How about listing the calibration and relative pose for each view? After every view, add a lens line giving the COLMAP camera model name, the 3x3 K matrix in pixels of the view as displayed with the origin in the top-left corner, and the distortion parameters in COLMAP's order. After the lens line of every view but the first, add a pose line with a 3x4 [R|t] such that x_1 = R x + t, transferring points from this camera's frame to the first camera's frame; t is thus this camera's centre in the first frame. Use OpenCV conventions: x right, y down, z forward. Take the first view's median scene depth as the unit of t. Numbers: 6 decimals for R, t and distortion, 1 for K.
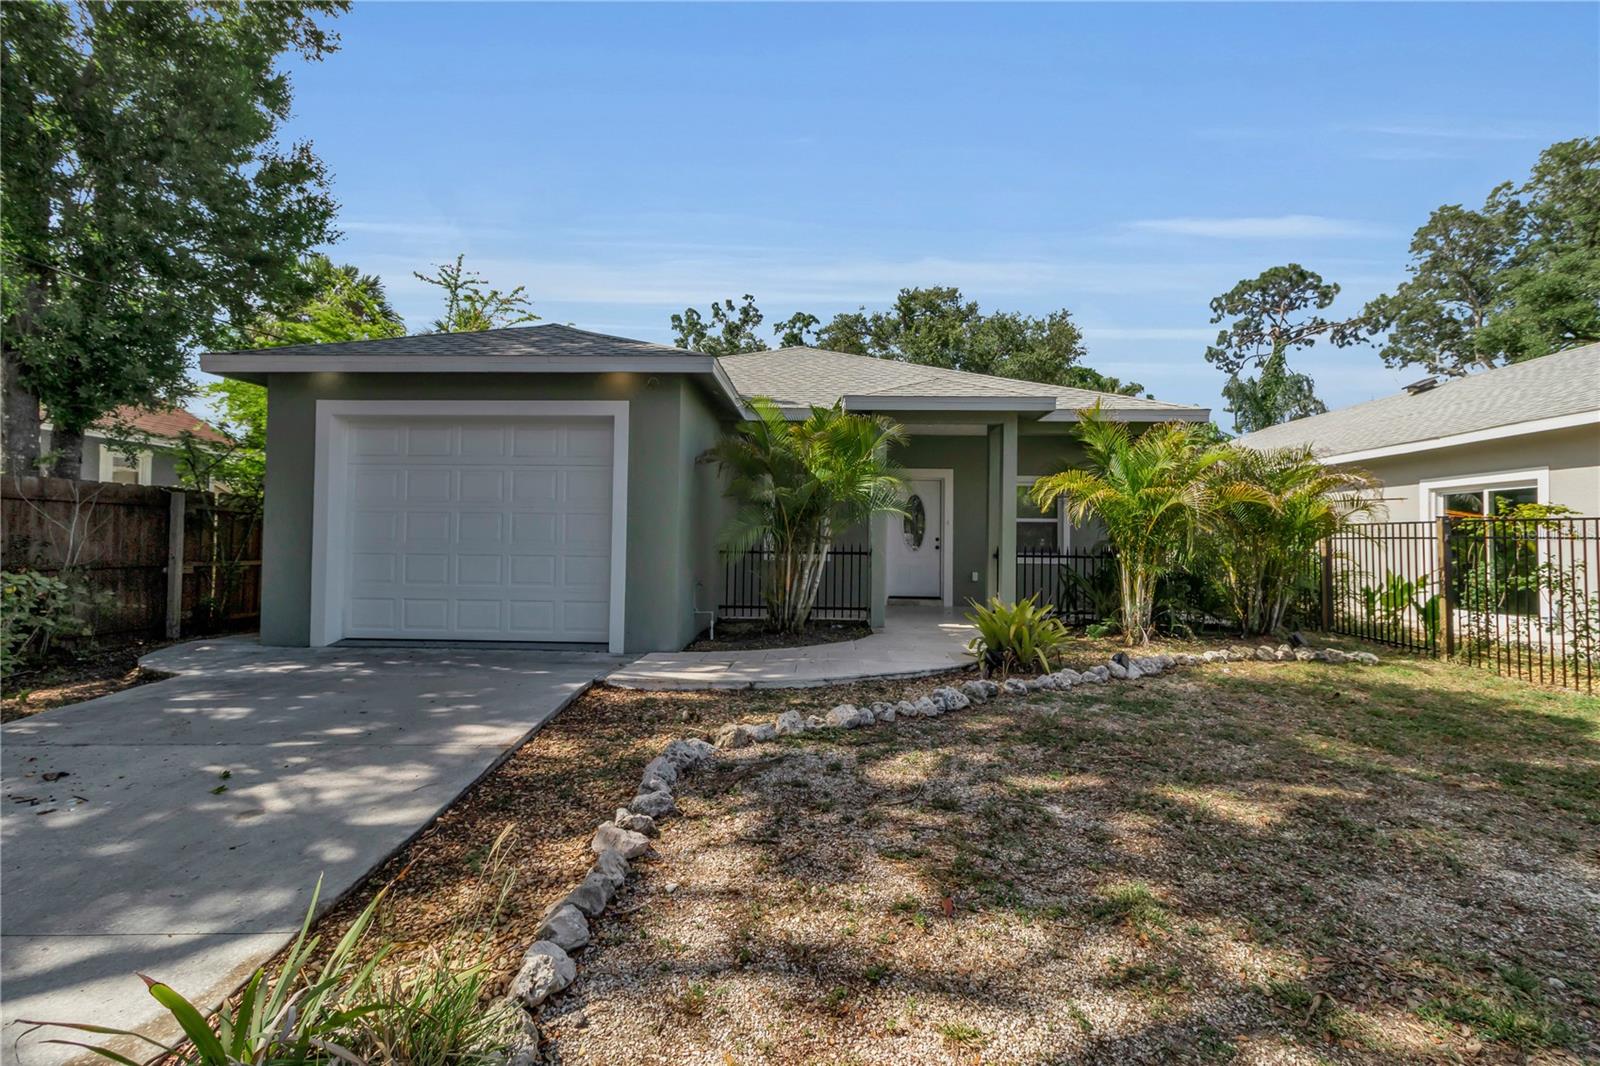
lens RADIAL K [[732.6, 0, 799.6], [0, 732.6, 520.1], [0, 0, 1]] dist [0.001517, 0.000253]
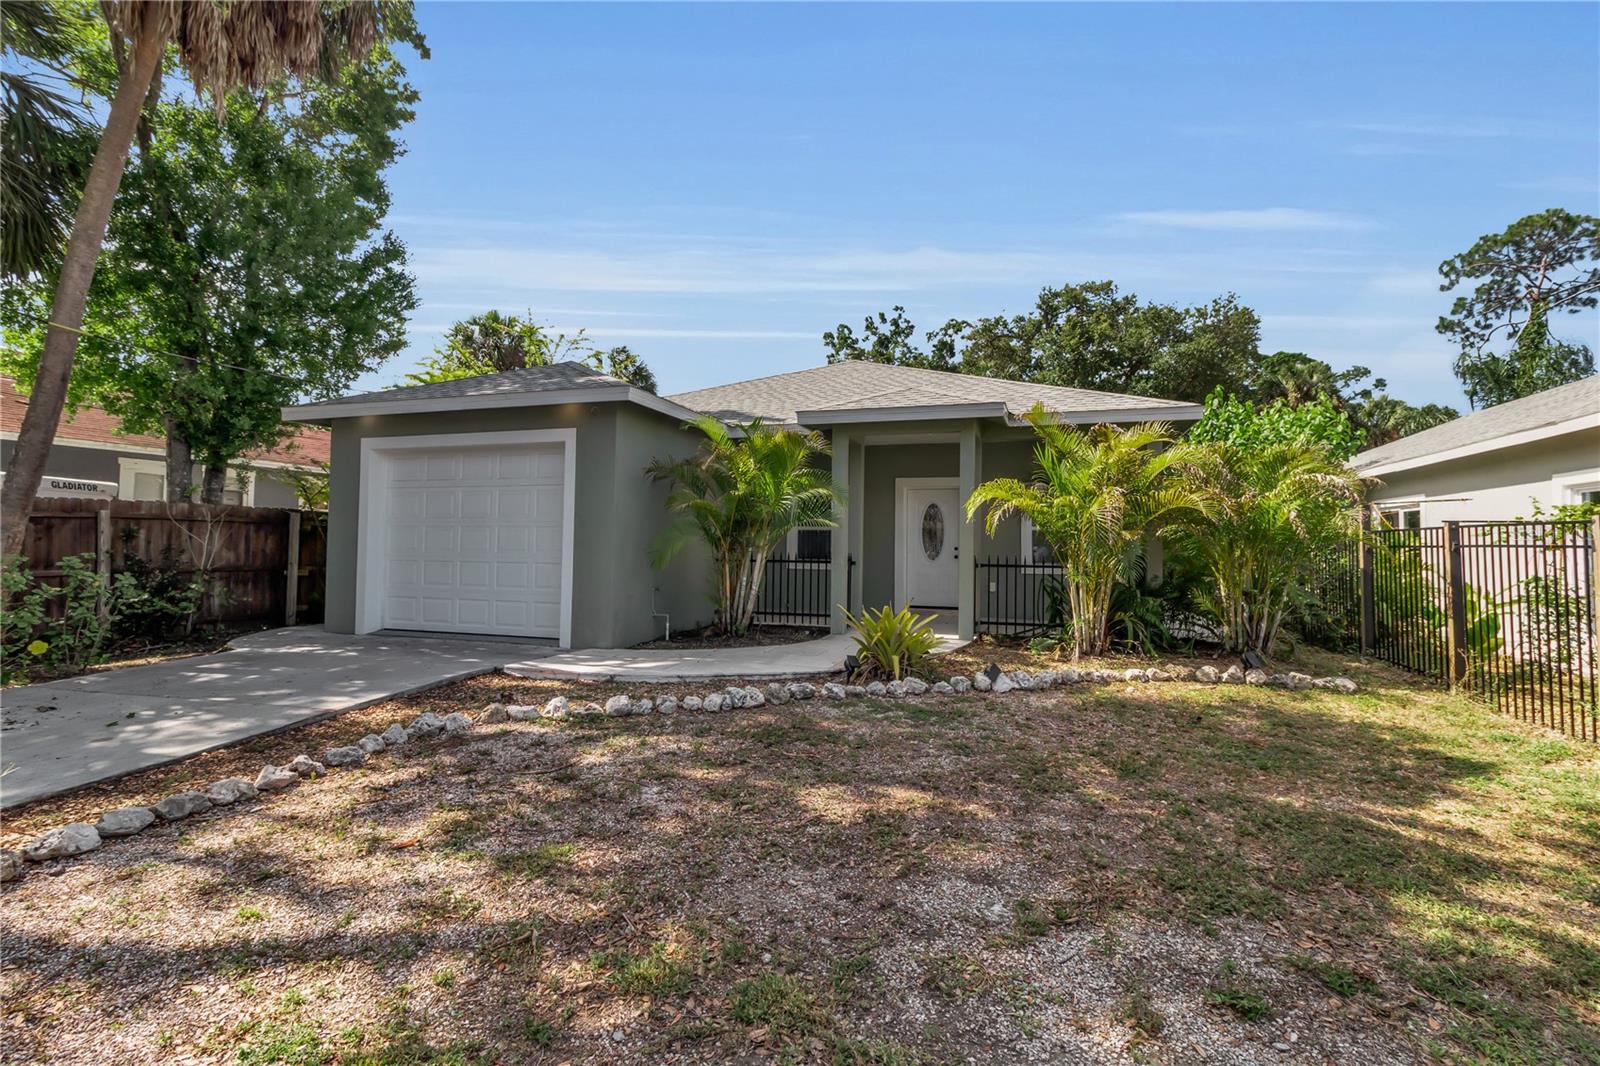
lens RADIAL K [[732.6, 0, 799.6], [0, 732.6, 520.1], [0, 0, 1]] dist [0.001517, 0.000253]
pose [[0.962995, -0.011539, -0.269271, 0.313180], [0.007837, 0.999859, -0.014820, 0.000948], [0.269404, 0.012161, 0.962950, -0.006583]]
